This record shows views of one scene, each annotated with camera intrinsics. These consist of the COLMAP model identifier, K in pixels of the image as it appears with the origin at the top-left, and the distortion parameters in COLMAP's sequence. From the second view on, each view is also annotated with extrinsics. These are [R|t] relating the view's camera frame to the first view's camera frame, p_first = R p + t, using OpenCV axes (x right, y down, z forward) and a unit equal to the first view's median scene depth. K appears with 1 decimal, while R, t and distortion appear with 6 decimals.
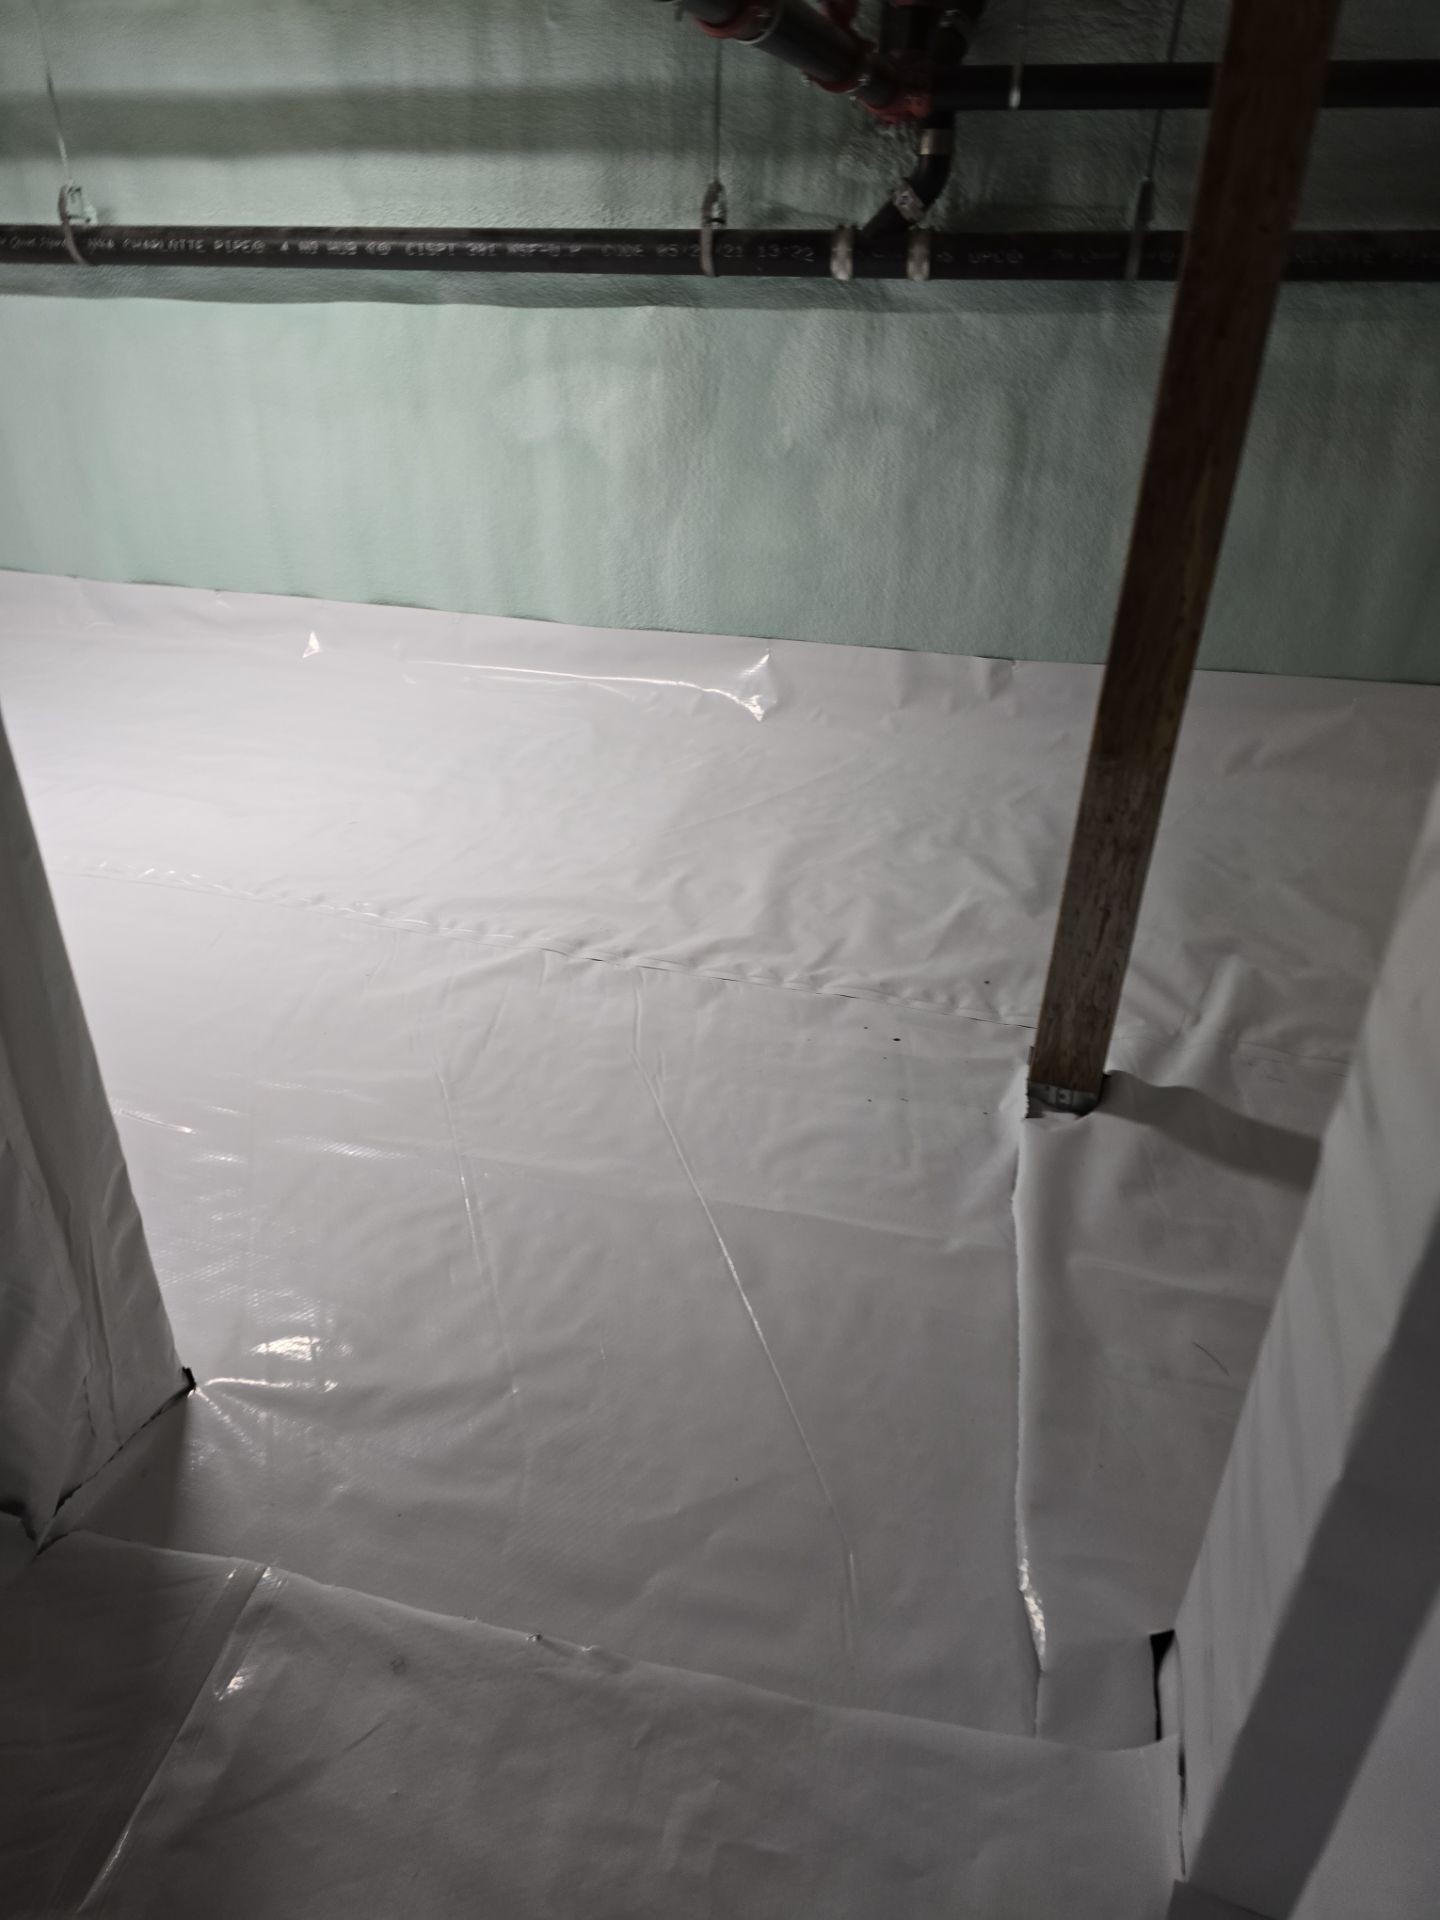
lens RADIAL K [[1284.8, 0, 715.9], [0, 1284.8, 968.4], [0, 0, 1]] dist [0.073011, -0.073543]
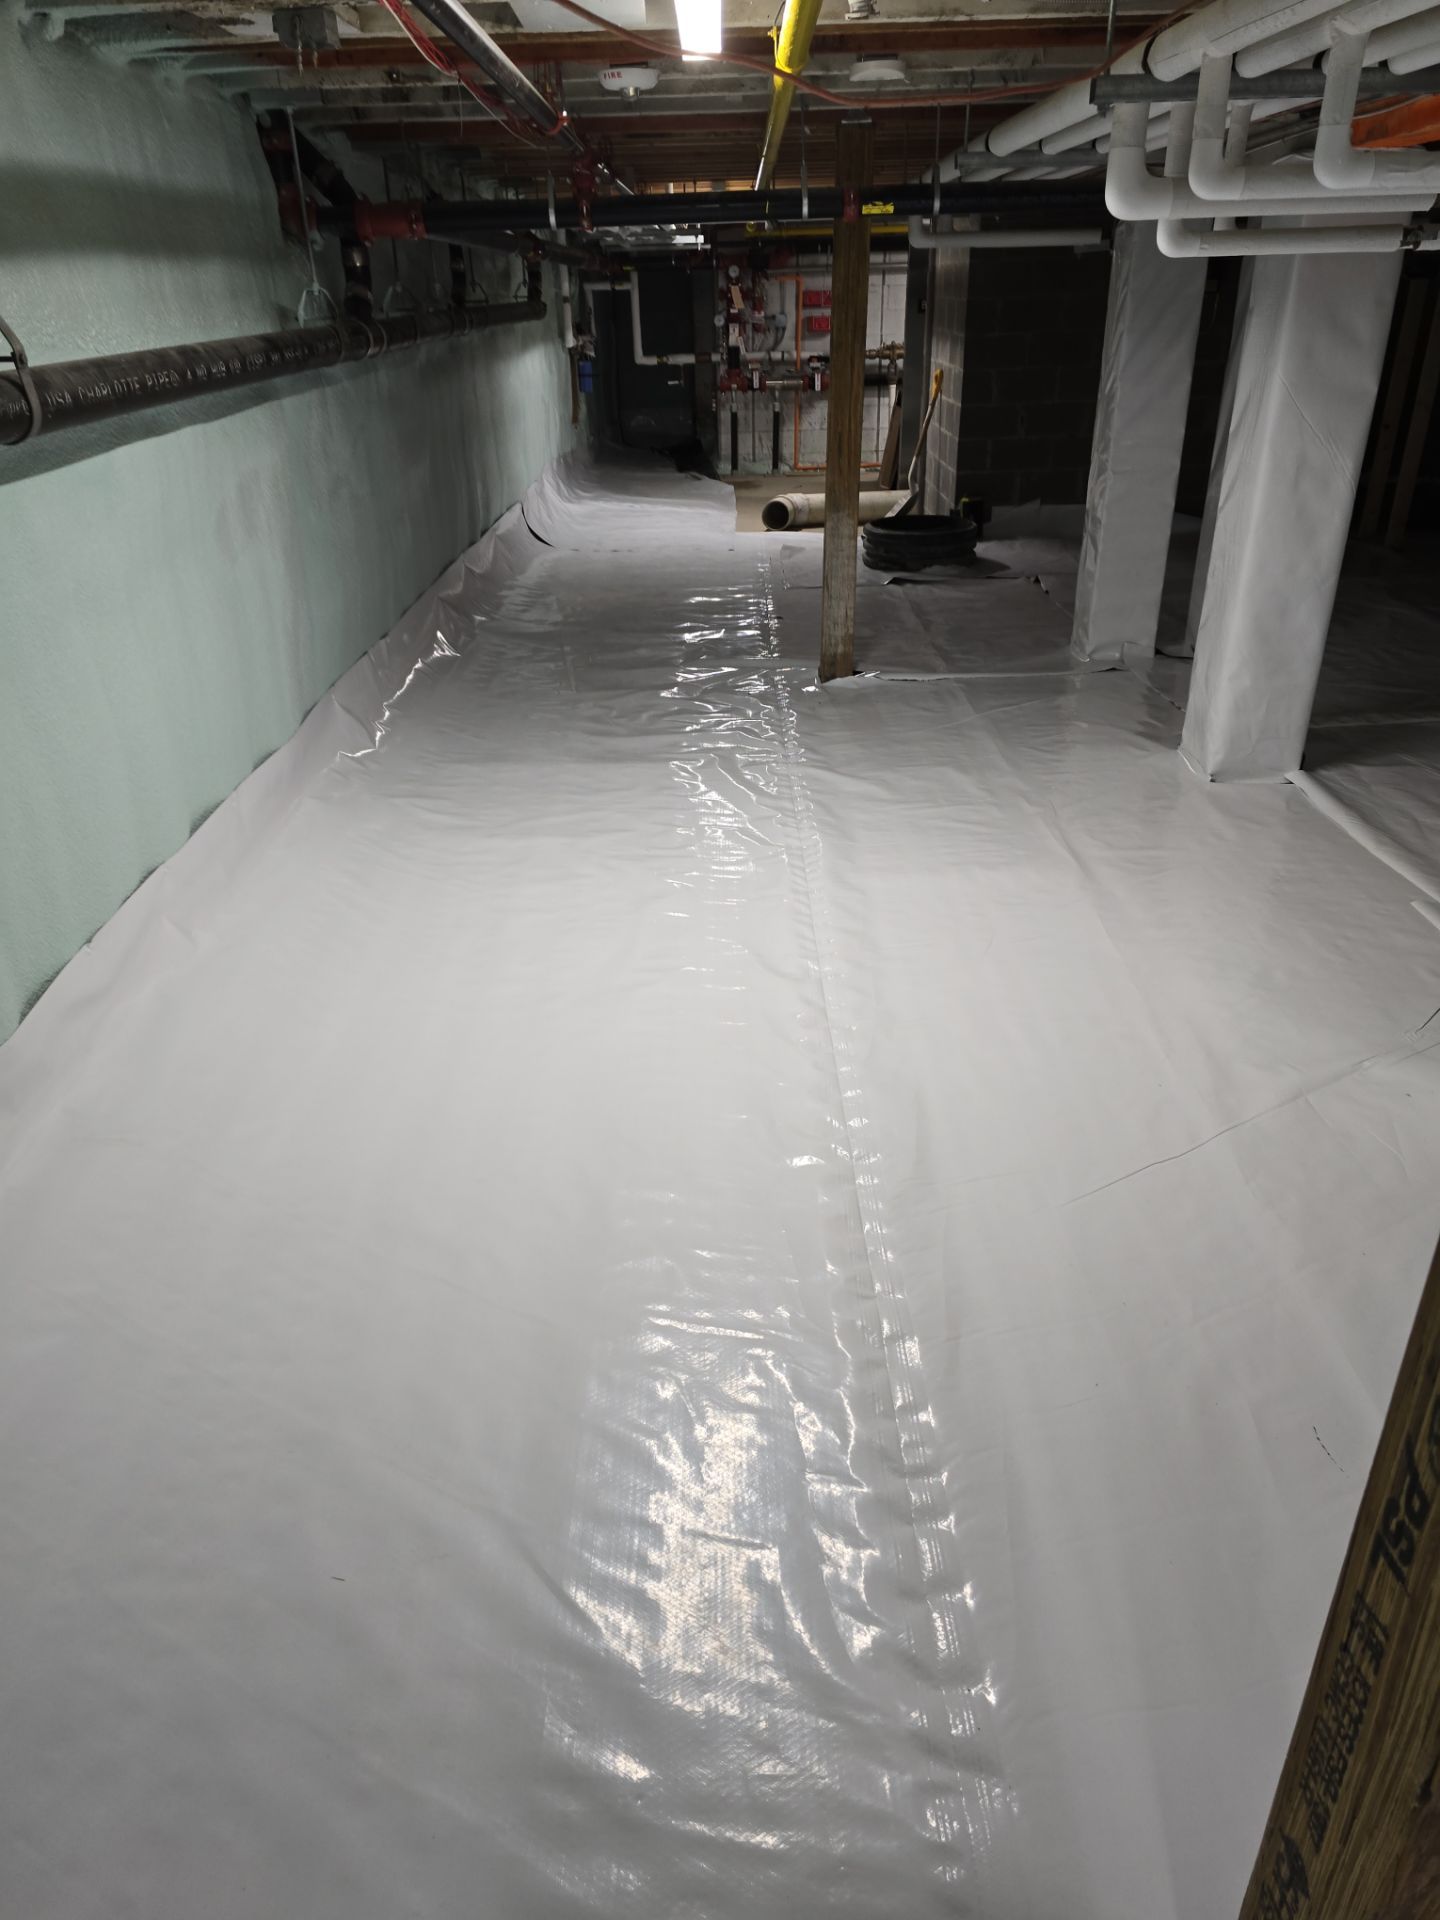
lens RADIAL K [[1284.8, 0, 715.9], [0, 1284.8, 968.4], [0, 0, 1]] dist [0.073011, -0.073543]
pose [[-0.275603, -0.447450, 0.850783, -1.352586], [0.492601, 0.694277, 0.524713, -0.626192], [-0.825462, 0.563709, 0.029069, 1.028215]]
